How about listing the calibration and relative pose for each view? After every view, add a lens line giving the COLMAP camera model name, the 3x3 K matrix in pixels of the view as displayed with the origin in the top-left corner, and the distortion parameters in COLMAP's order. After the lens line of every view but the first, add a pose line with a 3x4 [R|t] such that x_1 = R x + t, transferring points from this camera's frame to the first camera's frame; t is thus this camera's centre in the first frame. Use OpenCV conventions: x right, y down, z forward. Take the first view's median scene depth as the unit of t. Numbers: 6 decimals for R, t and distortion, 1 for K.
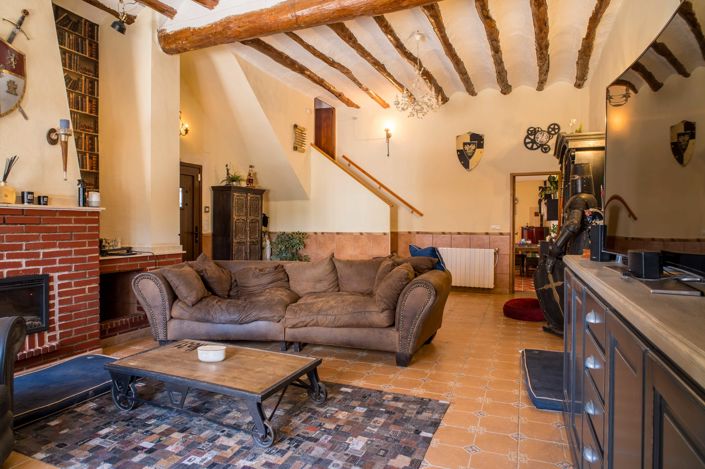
lens RADIAL K [[439.1, 0, 352.5], [0, 439.1, 234.5], [0, 0, 1]] dist [-0.042731, 0.000610]
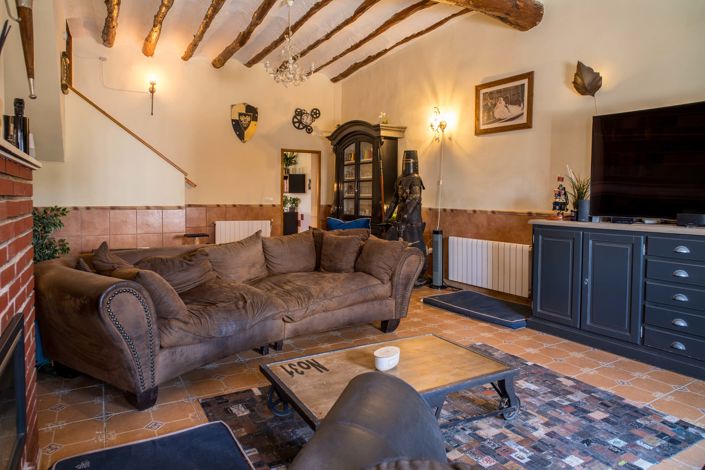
lens RADIAL K [[433.2, 0, 352.5], [0, 433.2, 216.2], [0, 0, 1]] dist [-0.040729, 0.000836]
pose [[0.613073, -0.033845, 0.789301, -0.384165], [0.013038, 0.999379, 0.032726, -0.007470], [-0.789919, -0.009773, 0.613134, 0.217879]]
